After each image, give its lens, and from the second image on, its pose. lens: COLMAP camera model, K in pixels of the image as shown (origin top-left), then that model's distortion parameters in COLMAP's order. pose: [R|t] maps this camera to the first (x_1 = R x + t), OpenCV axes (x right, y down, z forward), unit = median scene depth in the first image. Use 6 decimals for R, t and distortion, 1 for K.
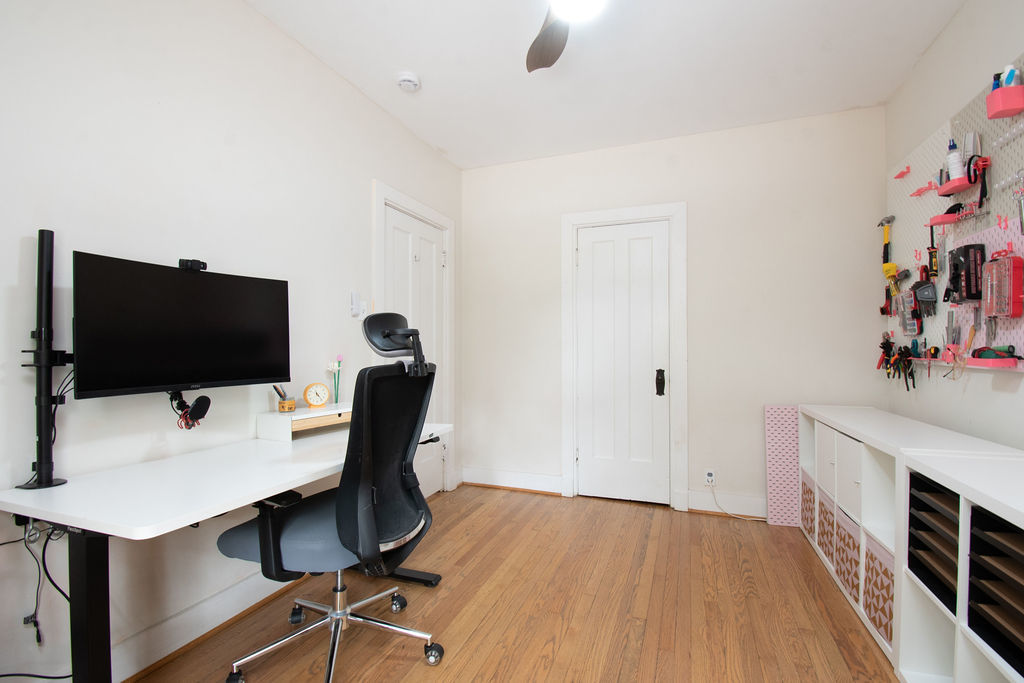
lens RADIAL K [[449.3, 0, 512.0], [0, 449.3, 341.5], [0, 0, 1]] dist [0.025338, -0.028824]
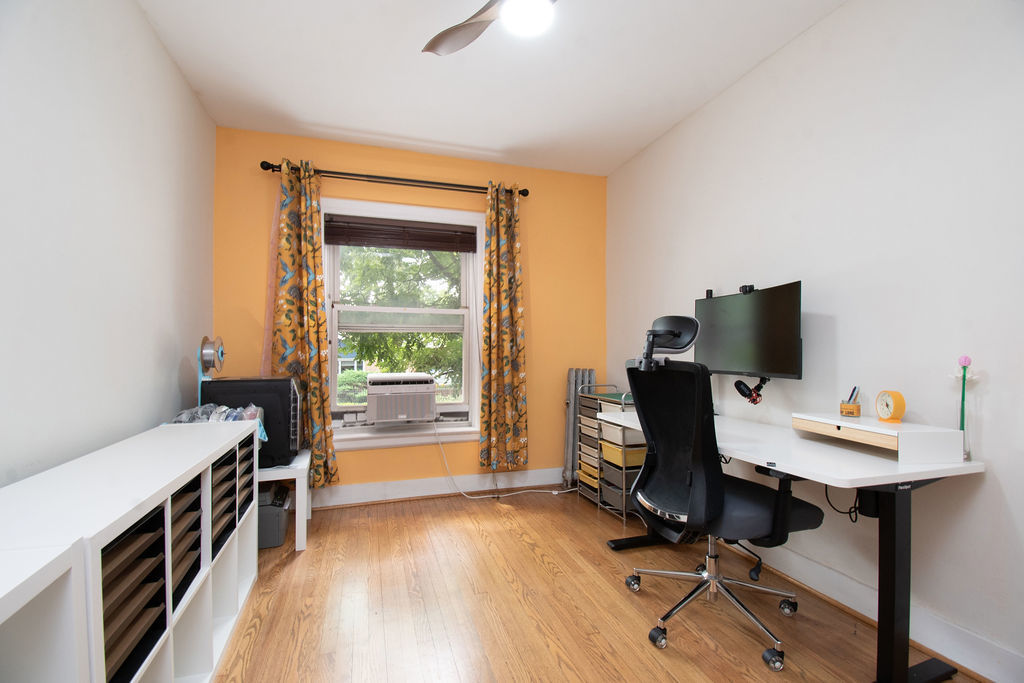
lens RADIAL K [[449.3, 0, 512.0], [0, 449.3, 341.5], [0, 0, 1]] dist [0.025338, -0.028824]
pose [[-0.776692, -0.005496, -0.629857, 0.654108], [0.009974, 0.999729, -0.021024, 0.018970], [0.629802, -0.022611, -0.776427, 1.384359]]
